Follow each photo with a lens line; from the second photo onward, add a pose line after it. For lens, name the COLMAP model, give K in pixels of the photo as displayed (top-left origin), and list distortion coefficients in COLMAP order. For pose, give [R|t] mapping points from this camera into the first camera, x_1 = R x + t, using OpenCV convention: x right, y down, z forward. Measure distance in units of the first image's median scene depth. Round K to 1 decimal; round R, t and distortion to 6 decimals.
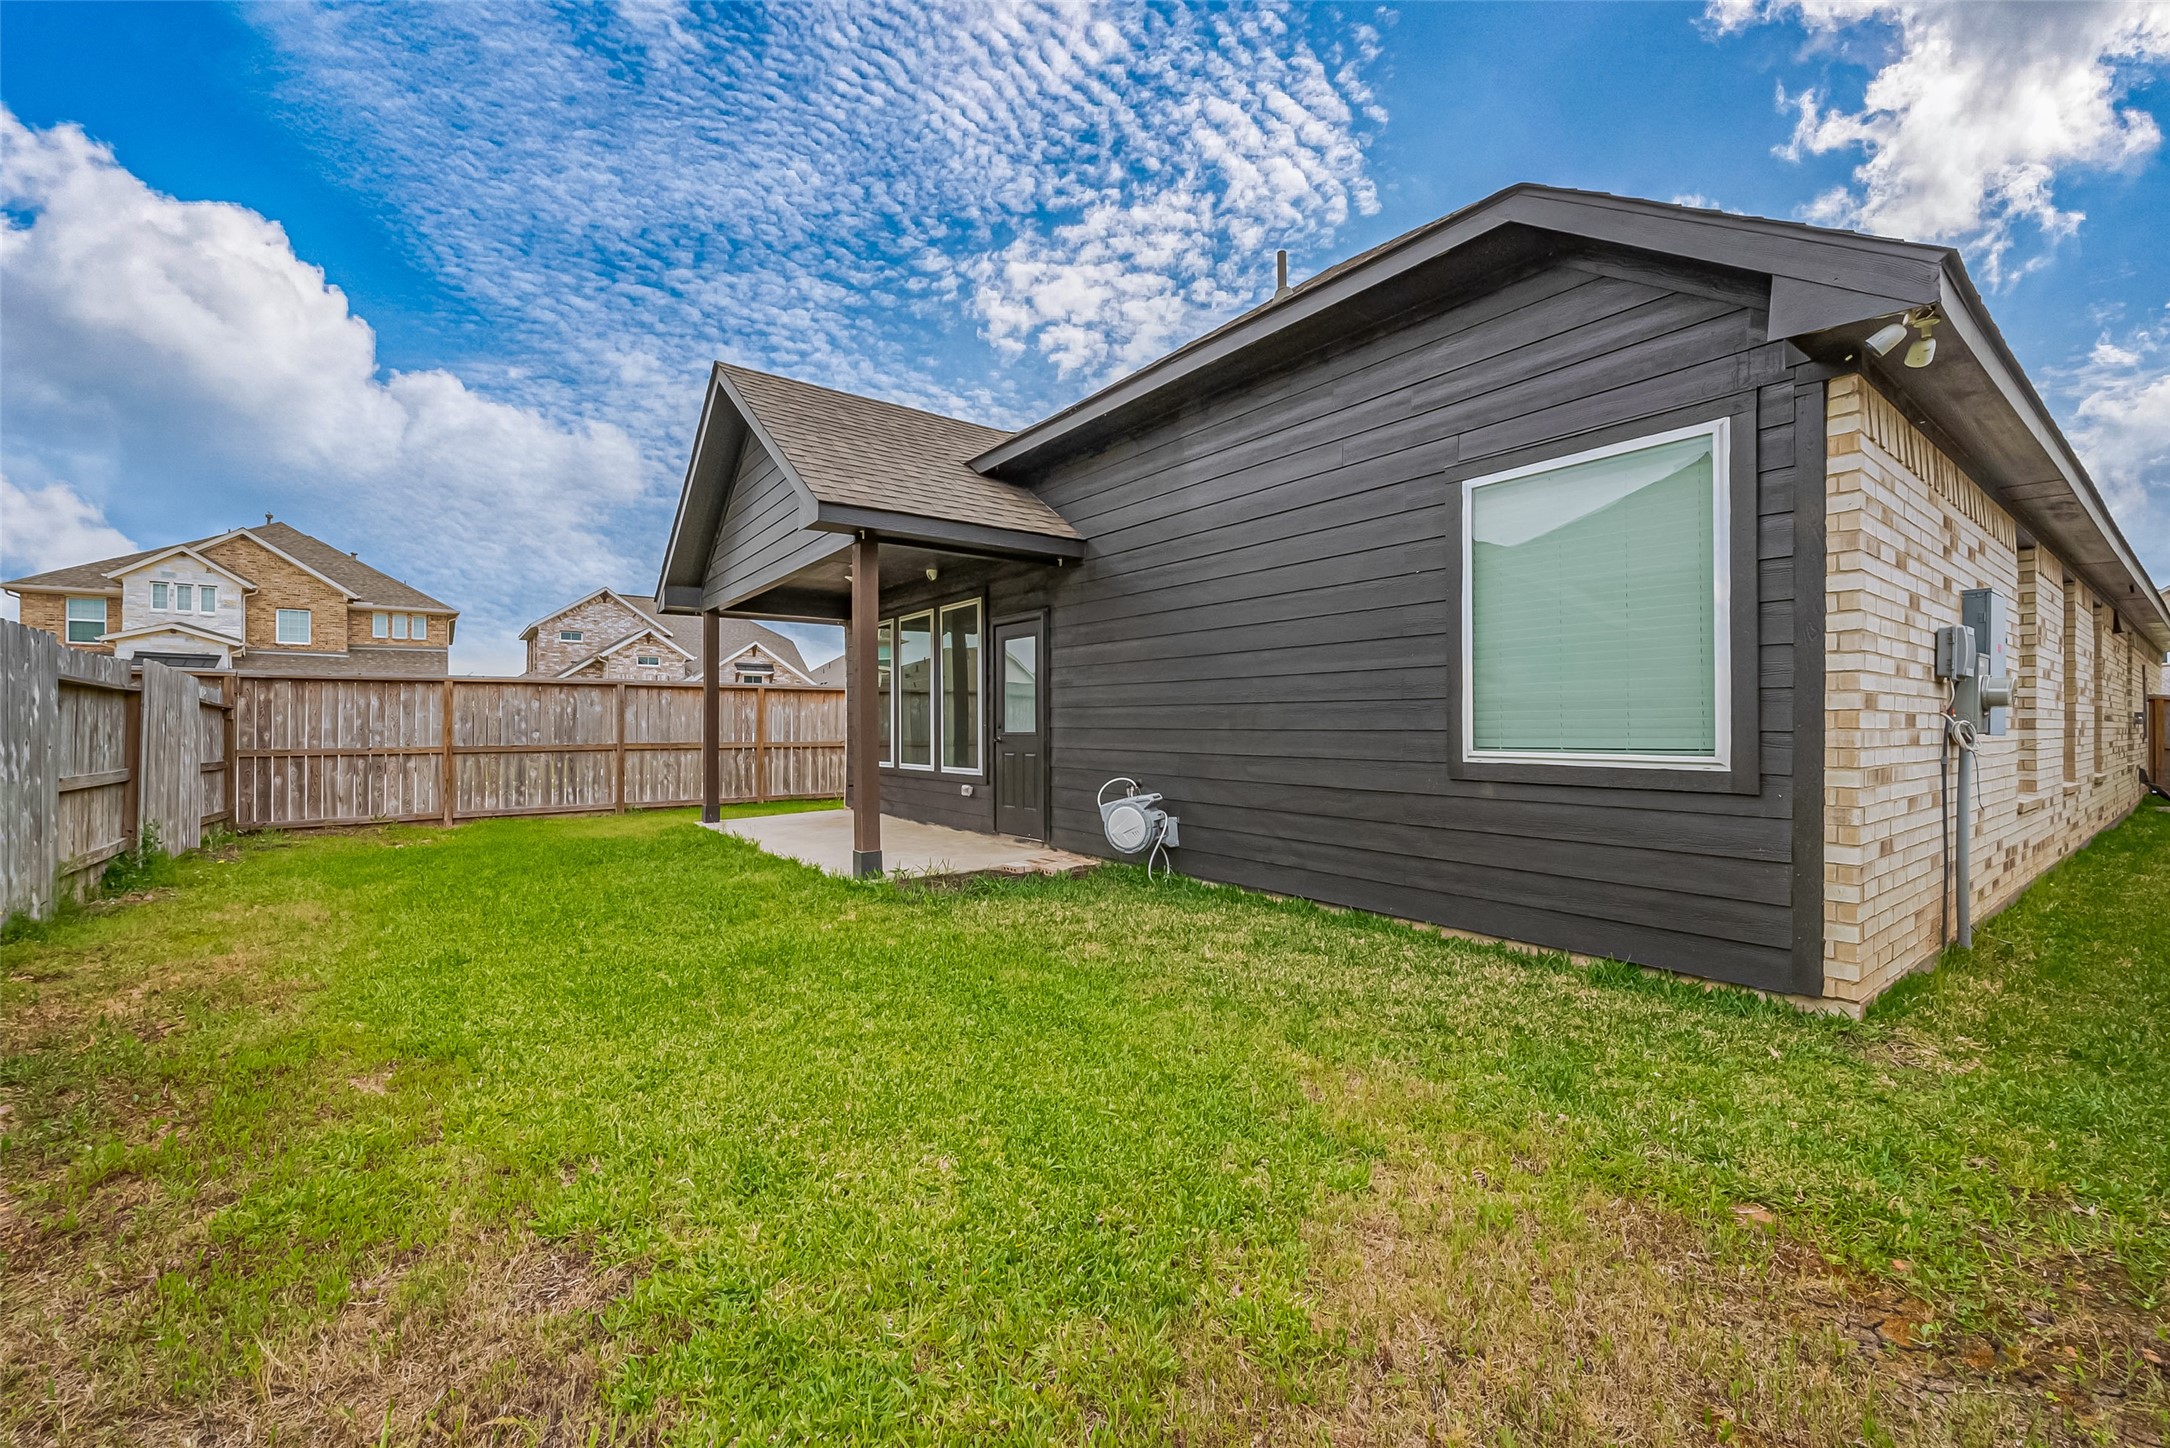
lens RADIAL K [[868.1, 0, 1089.1], [0, 868.1, 729.9], [0, 0, 1]] dist [0.000635, 0.000038]
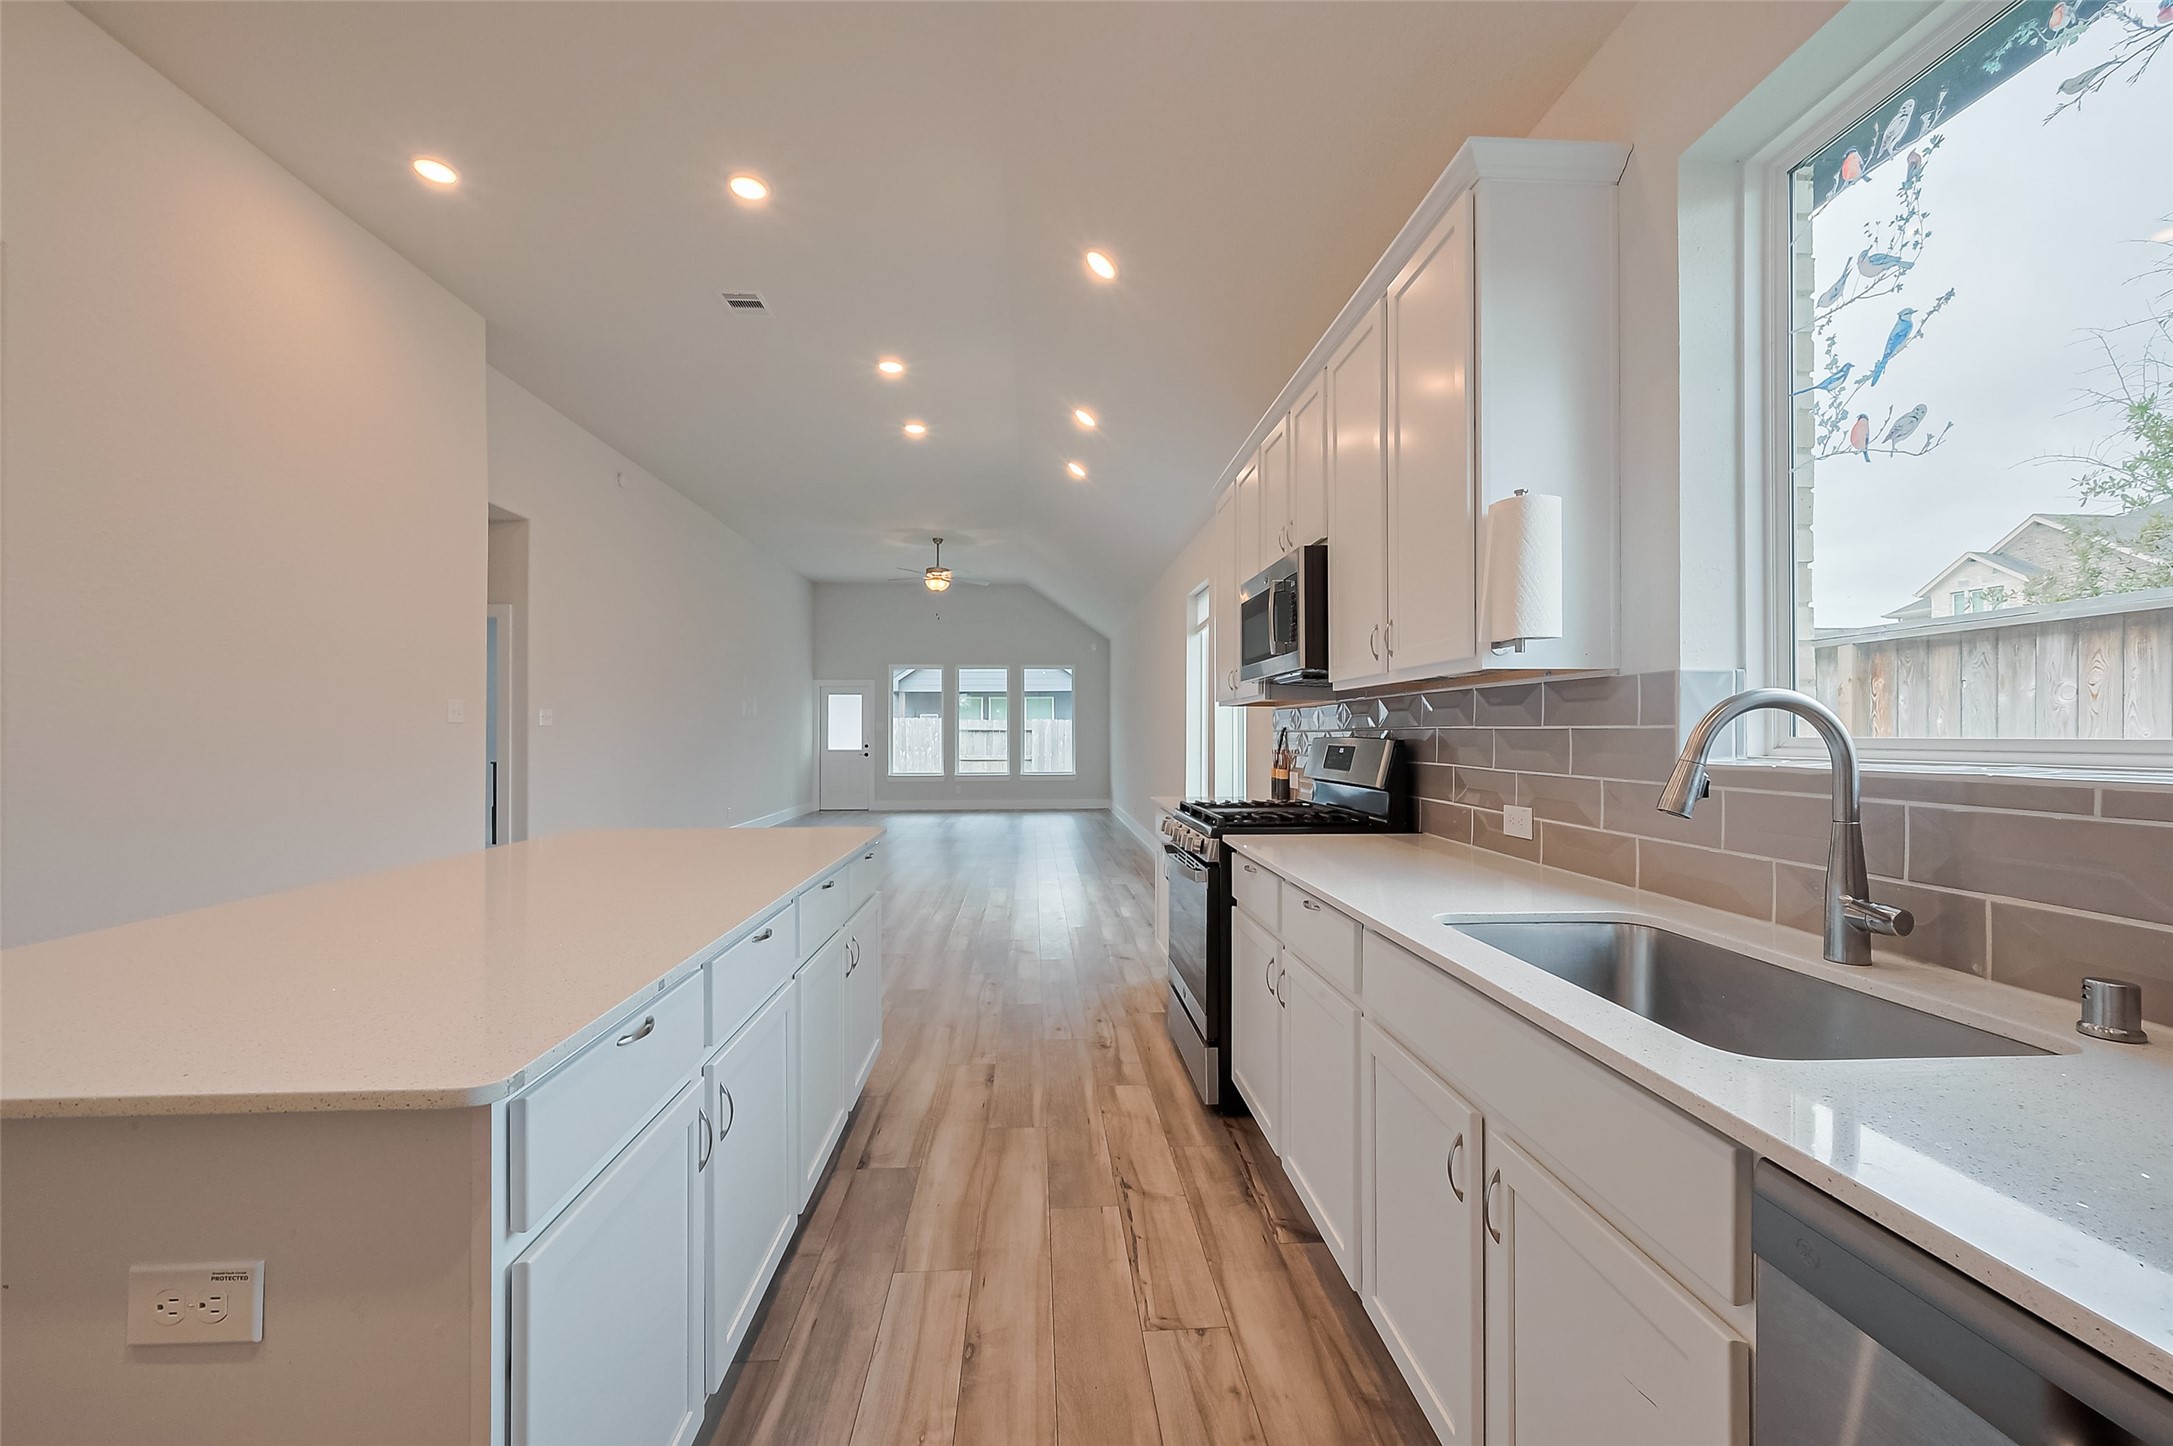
lens RADIAL K [[864.9, 0, 1094.0], [0, 864.9, 728.8], [0, 0, 1]] dist [-0.000306, -0.000249]
pose [[-0.541823, -0.000432, -0.840492, 0.303602], [0.002678, 0.999994, -0.002241, -0.012254], [0.840488, -0.003465, -0.541819, 0.686168]]
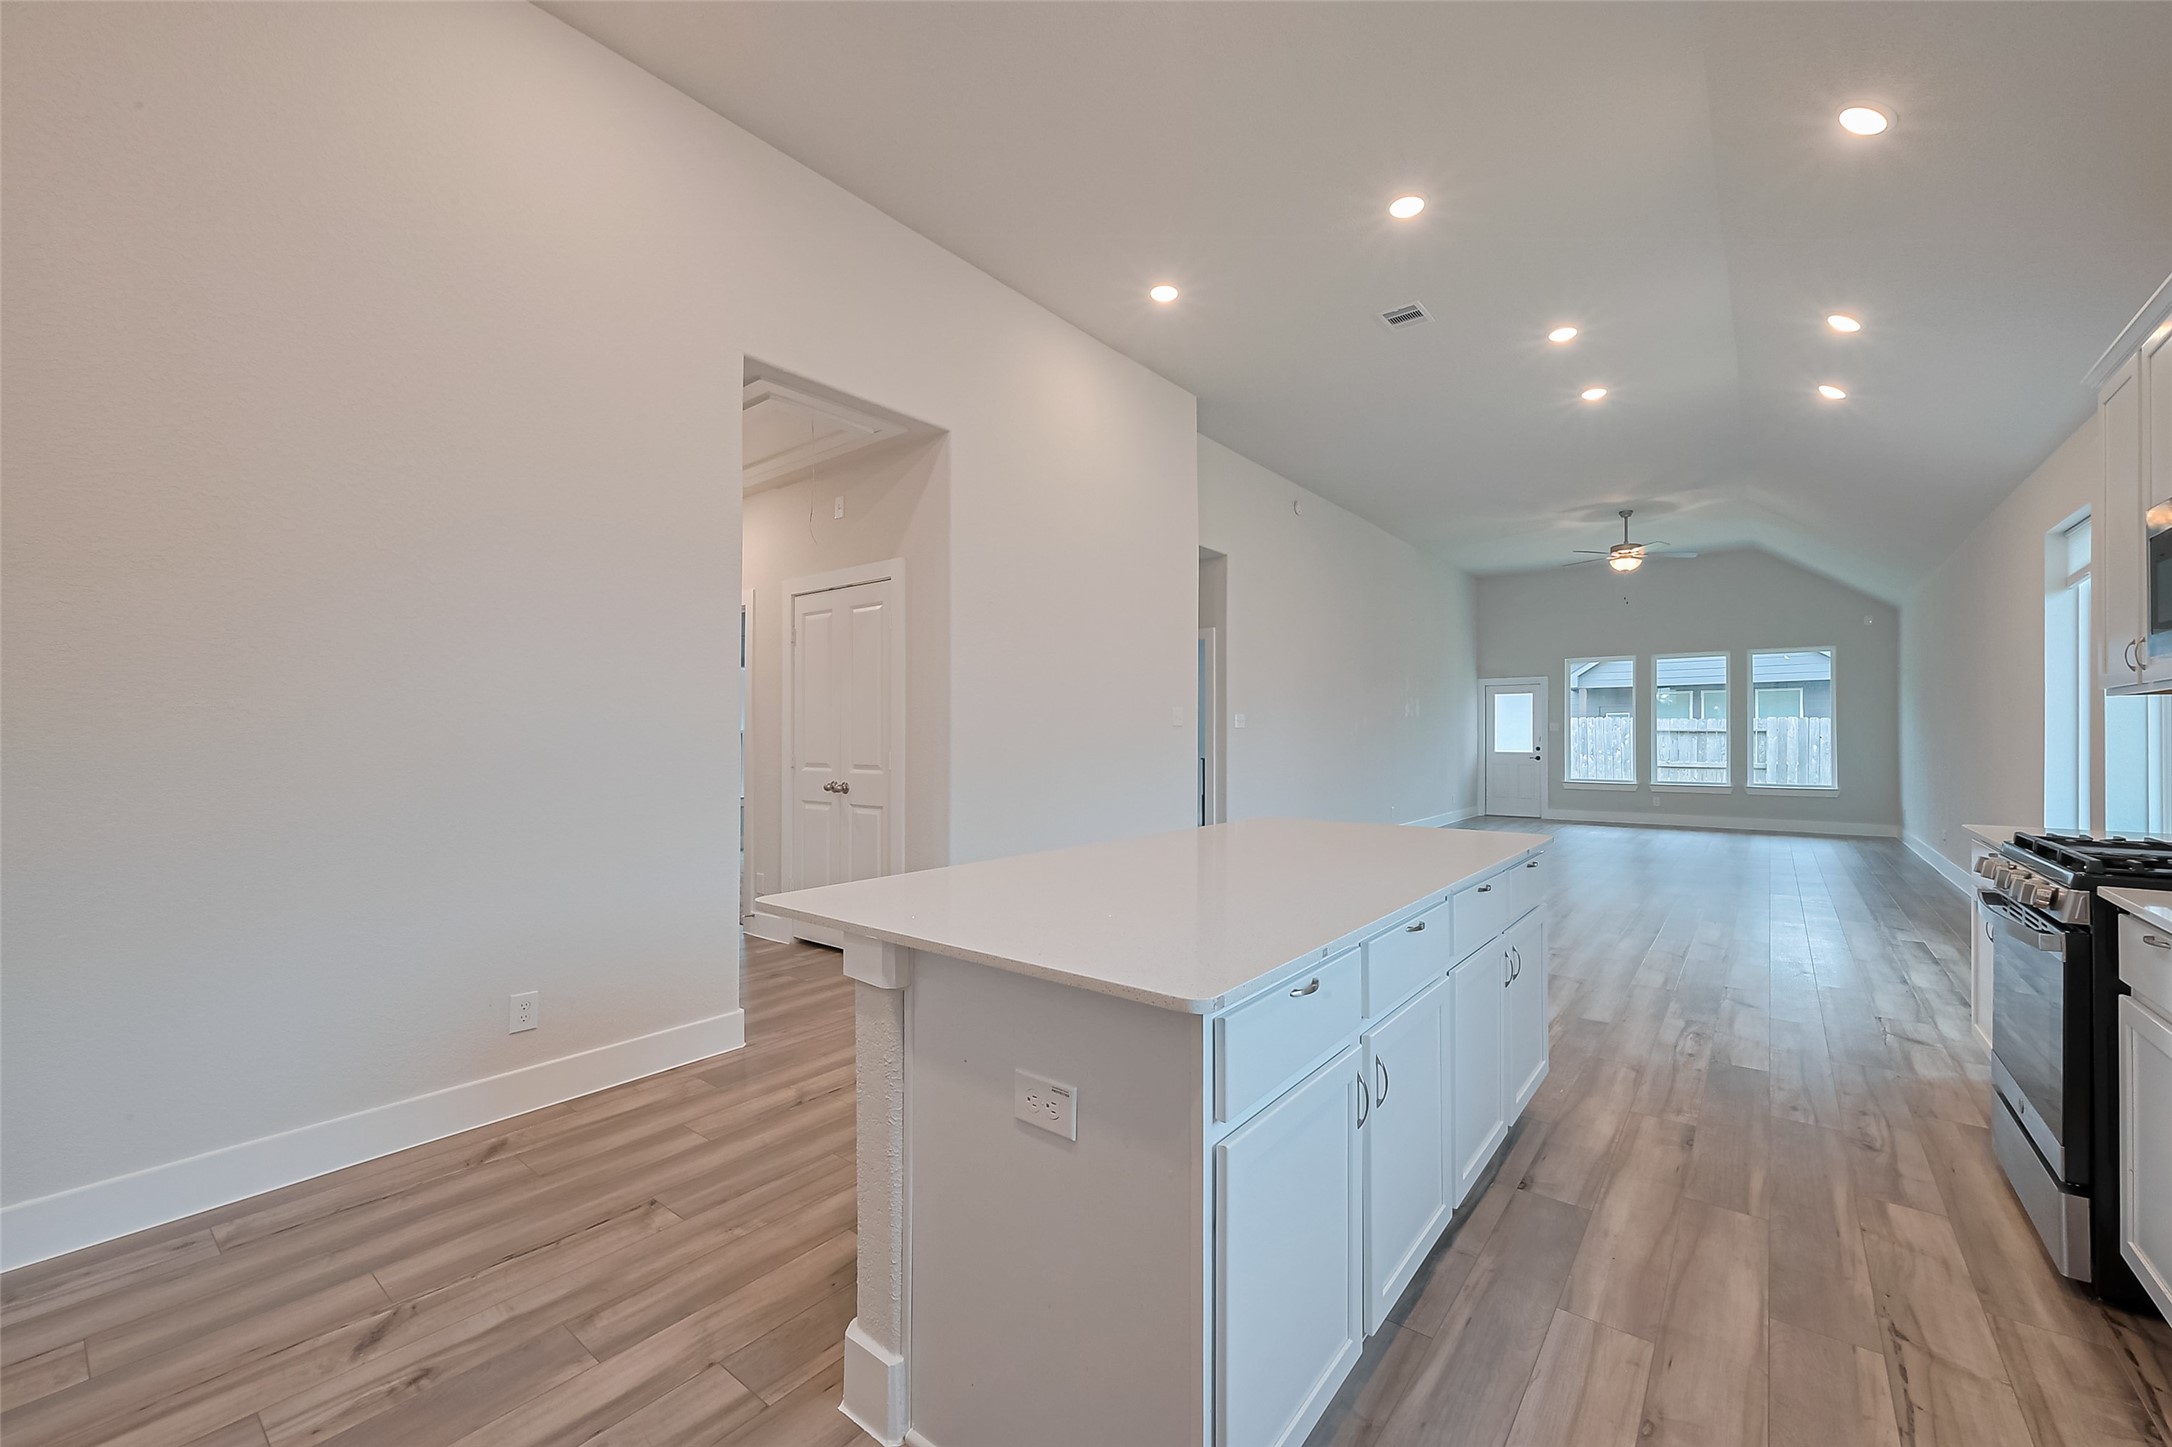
lens RADIAL K [[868.9, 0, 1090.1], [0, 868.9, 729.4], [0, 0, 1]] dist [0.000635, 0.000038]
pose [[-0.965750, 0.001032, -0.259471, 0.305149], [0.002417, 0.999984, -0.005019, -0.012258], [0.259462, -0.005474, -0.965738, 0.689725]]
